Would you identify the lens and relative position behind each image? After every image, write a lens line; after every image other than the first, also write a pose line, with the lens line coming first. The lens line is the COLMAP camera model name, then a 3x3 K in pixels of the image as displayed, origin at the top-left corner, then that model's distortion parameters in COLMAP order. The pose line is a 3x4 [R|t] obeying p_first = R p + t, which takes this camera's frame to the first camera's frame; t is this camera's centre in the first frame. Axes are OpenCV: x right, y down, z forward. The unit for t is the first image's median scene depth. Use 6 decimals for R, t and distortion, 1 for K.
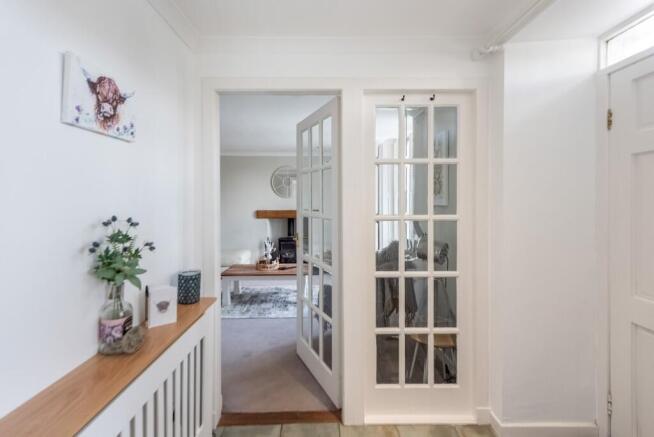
lens RADIAL K [[305.4, 0, 328.7], [0, 305.4, 202.9], [0, 0, 1]] dist [0.016495, -0.000468]
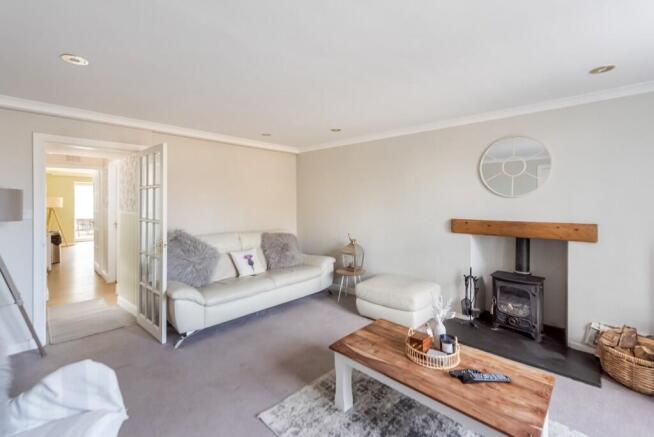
lens RADIAL K [[285.1, 0, 327.8], [0, 285.1, 213.3], [0, 0, 1]] dist [0.009721, -0.000817]
pose [[0.726196, 0.010923, -0.687401, -0.030132], [-0.018487, 0.999822, -0.003642, 0.018980], [0.687239, 0.015353, 0.726269, 0.435081]]
